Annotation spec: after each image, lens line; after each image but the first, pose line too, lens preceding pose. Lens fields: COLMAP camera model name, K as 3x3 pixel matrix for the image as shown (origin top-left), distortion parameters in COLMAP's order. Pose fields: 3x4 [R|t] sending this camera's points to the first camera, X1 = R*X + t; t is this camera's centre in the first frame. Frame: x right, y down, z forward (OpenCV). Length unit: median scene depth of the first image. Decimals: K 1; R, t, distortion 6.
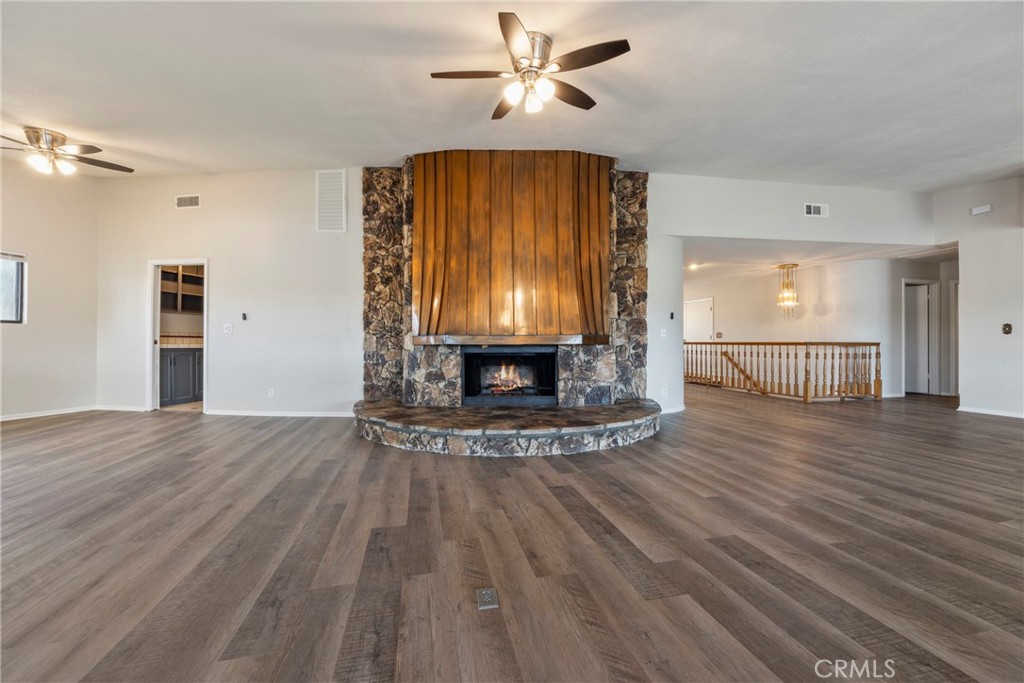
lens RADIAL K [[398.7, 0, 508.7], [0, 398.7, 342.7], [0, 0, 1]] dist [-0.001888, -0.000442]
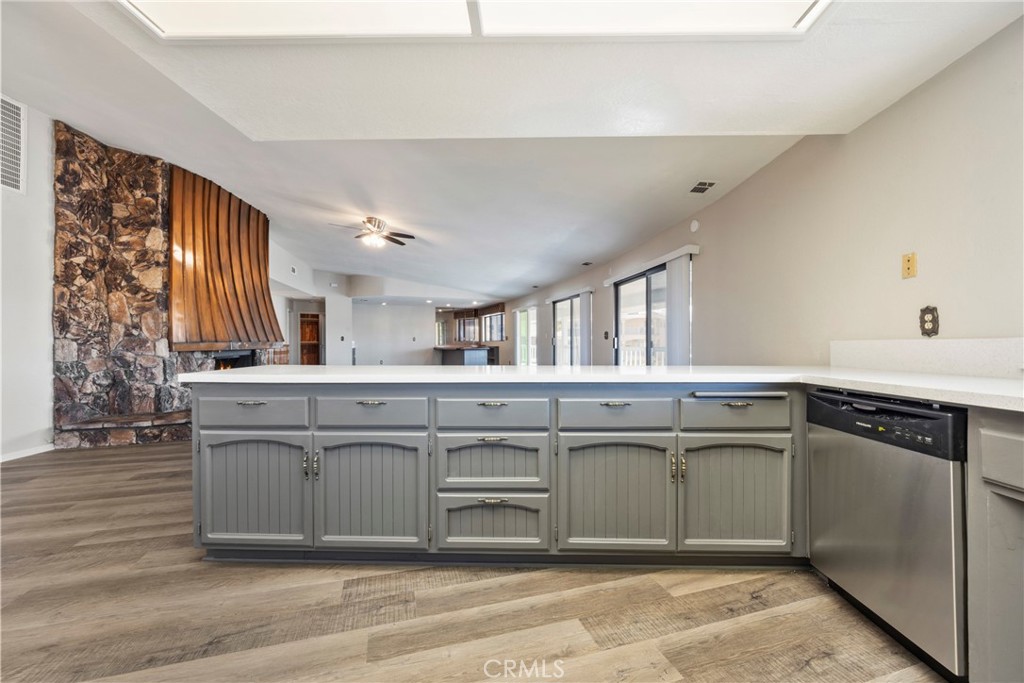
lens RADIAL K [[398.7, 0, 508.7], [0, 398.7, 342.7], [0, 0, 1]] dist [-0.001888, -0.000442]
pose [[-0.073972, -0.003221, 0.997255, -1.186777], [0.002275, 0.999992, 0.003398, -0.016490], [-0.997258, 0.002520, -0.073964, 0.201447]]
